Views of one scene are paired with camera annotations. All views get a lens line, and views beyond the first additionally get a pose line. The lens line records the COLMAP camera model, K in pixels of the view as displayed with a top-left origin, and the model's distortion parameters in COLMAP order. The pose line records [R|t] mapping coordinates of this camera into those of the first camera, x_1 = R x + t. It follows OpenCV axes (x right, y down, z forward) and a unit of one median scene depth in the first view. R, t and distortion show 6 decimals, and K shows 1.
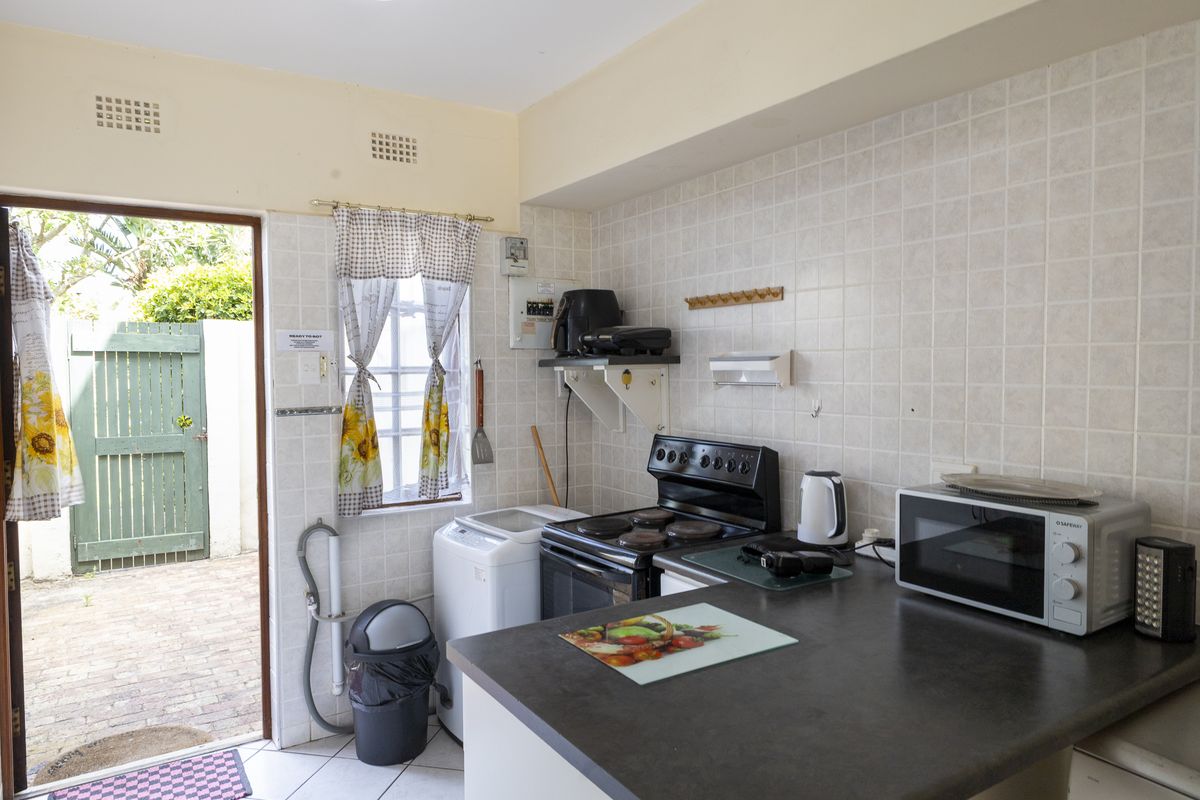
lens RADIAL K [[774.5, 0, 600.0], [0, 774.5, 400.0], [0, 0, 1]] dist [-0.000121, -0.000040]
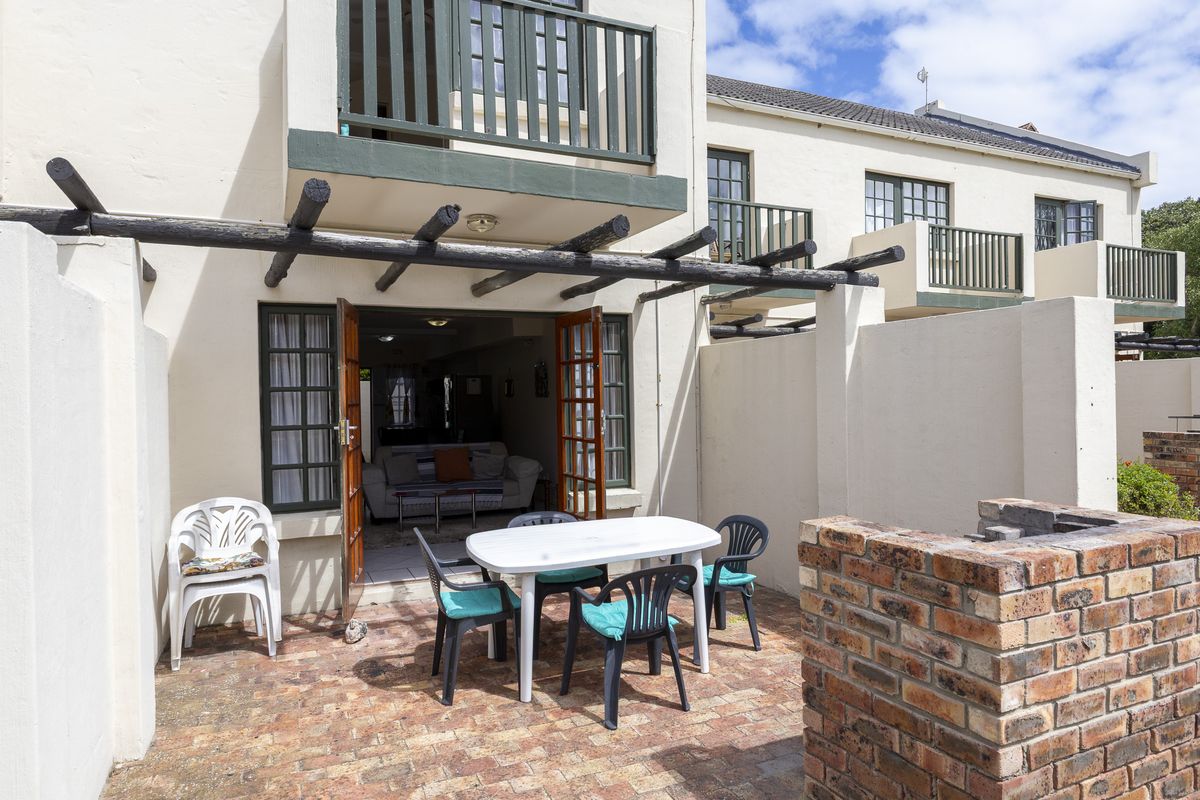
lens RADIAL K [[752.3, 0, 600.0], [0, 752.3, 400.0], [0, 0, 1]] dist [0.000213, 0.000001]
pose [[0.992153, -0.008508, -0.124739, 1.551432], [0.004338, 0.999424, -0.033663, 0.141573], [0.124953, 0.032857, 0.991618, -3.446209]]
